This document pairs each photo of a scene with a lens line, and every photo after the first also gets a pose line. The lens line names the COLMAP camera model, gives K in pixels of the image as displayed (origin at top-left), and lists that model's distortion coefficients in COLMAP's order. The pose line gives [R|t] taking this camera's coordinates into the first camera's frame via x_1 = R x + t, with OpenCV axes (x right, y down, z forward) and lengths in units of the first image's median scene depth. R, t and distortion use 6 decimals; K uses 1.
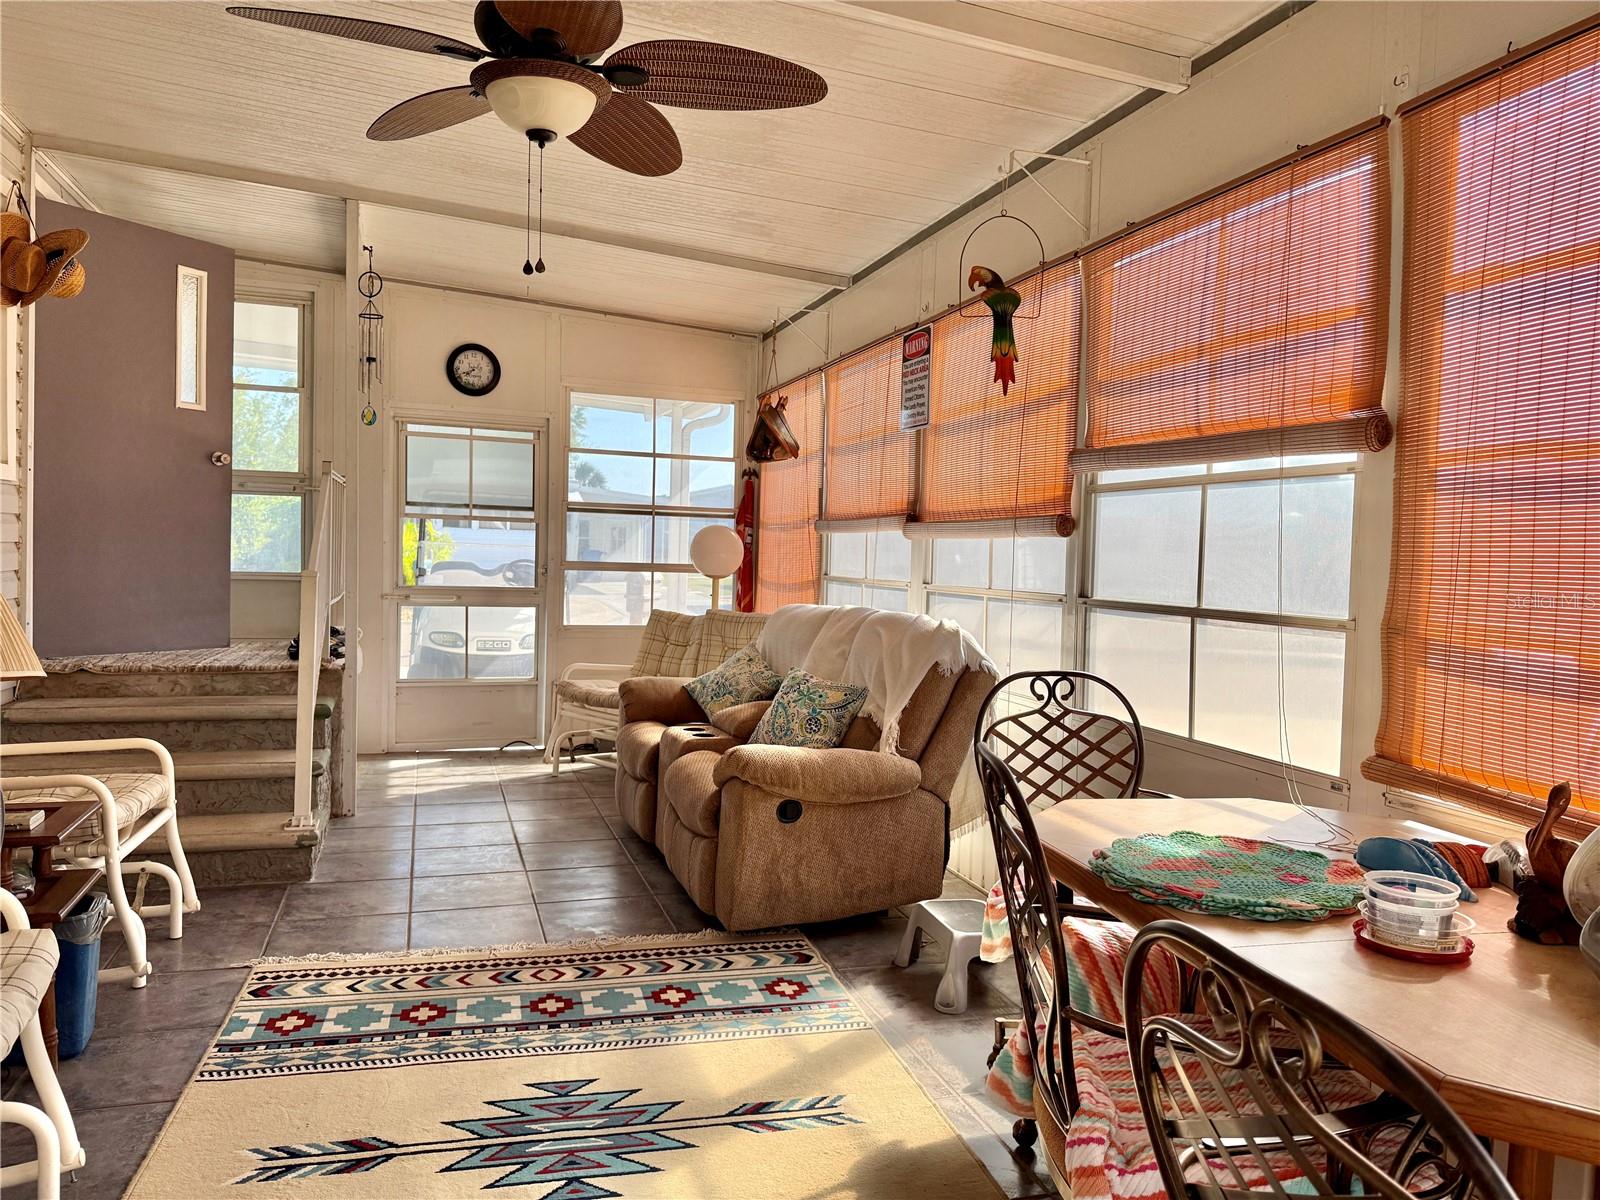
lens RADIAL K [[1135.8, 0, 804.4], [0, 1135.8, 596.2], [0, 0, 1]] dist [0.008910, 0.000779]
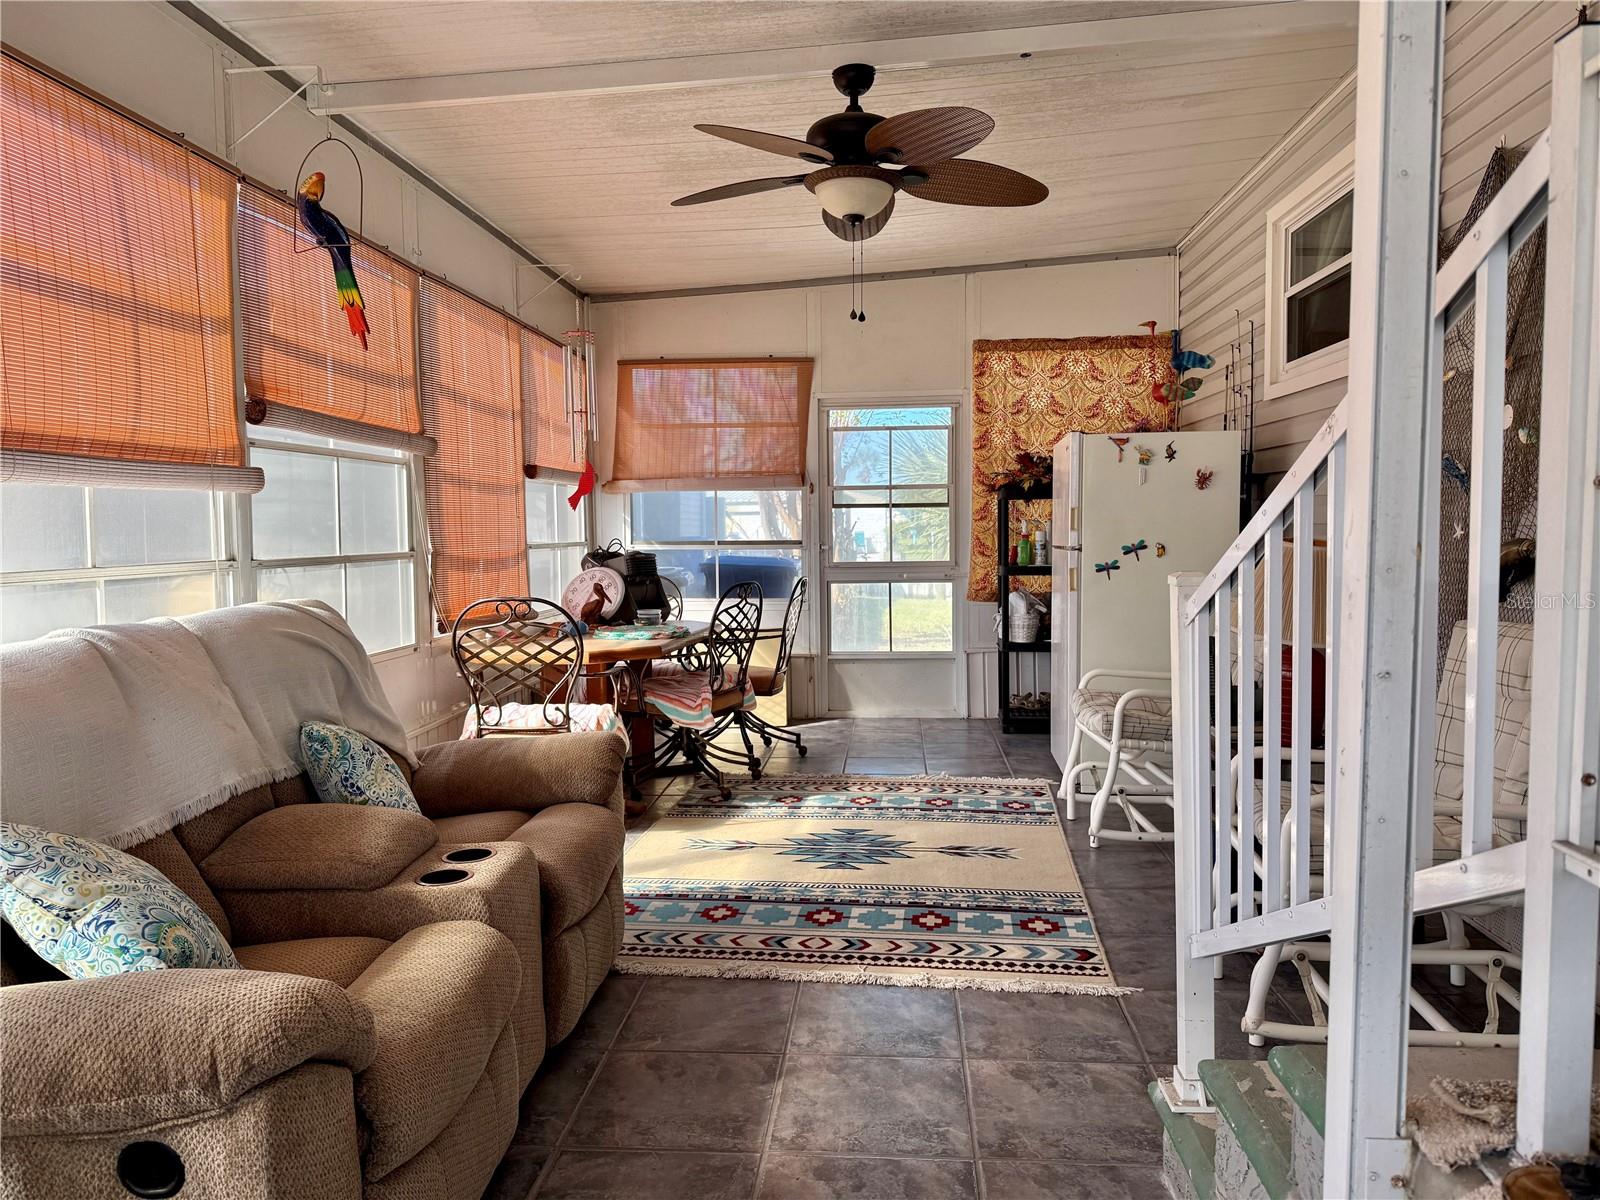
lens RADIAL K [[1135.8, 0, 797.9], [0, 1135.8, 599.3], [0, 0, 1]] dist [0.008910, 0.000779]
pose [[-0.919214, -0.036494, 0.392064, -0.631600], [0.009290, 0.993409, 0.114248, -0.088893], [-0.393649, 0.108660, -0.912816, 2.008896]]
